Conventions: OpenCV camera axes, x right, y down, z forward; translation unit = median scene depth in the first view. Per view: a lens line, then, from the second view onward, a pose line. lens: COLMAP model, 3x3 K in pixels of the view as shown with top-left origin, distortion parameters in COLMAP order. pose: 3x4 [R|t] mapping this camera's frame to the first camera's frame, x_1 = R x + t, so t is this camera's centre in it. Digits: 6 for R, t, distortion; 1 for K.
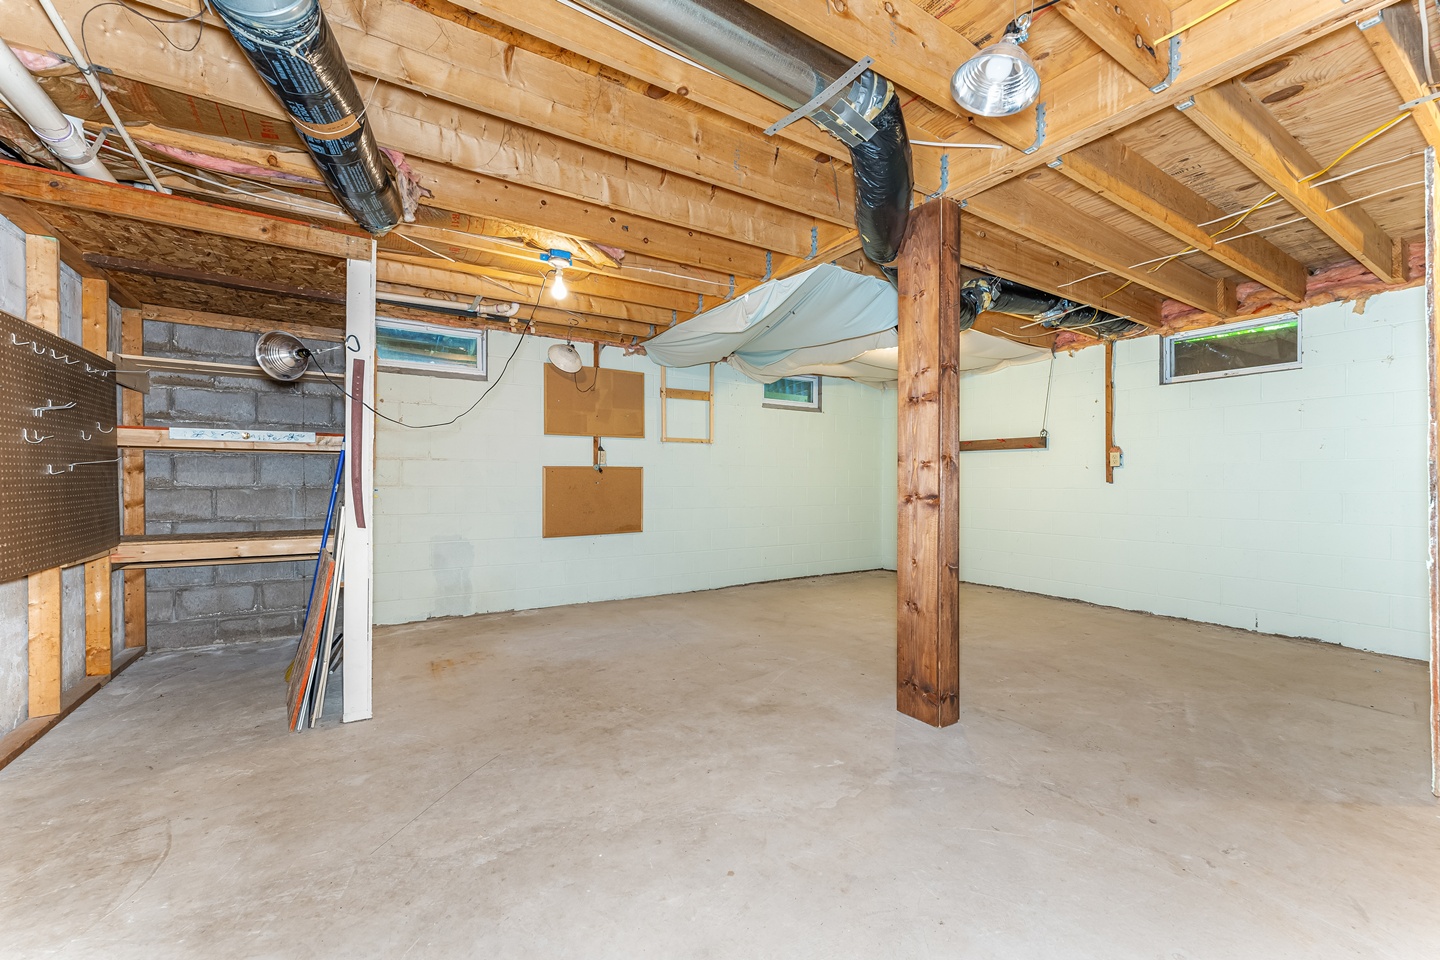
lens RADIAL K [[586.9, 0, 724.5], [0, 586.9, 485.6], [0, 0, 1]] dist [-0.000768, 0.000416]
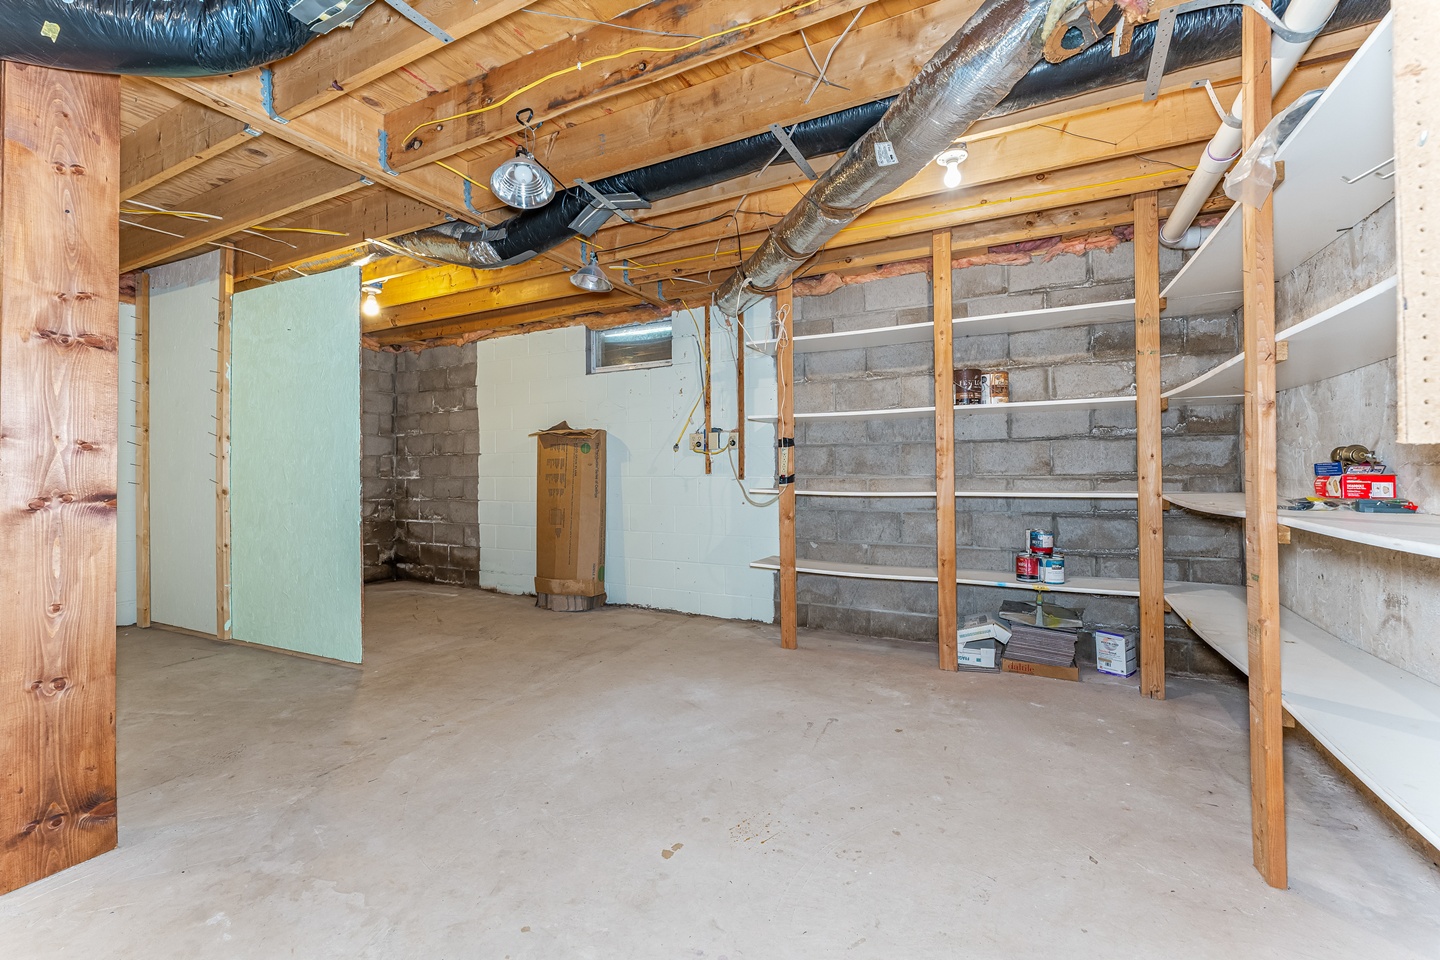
lens RADIAL K [[586.9, 0, 723.6], [0, 586.9, 468.0], [0, 0, 1]] dist [-0.000768, 0.000416]
pose [[-0.506299, 0.004077, 0.862348, -0.608713], [0.010728, 0.999941, 0.001571, -0.007548], [-0.862291, 0.010047, -0.506313, 0.817980]]
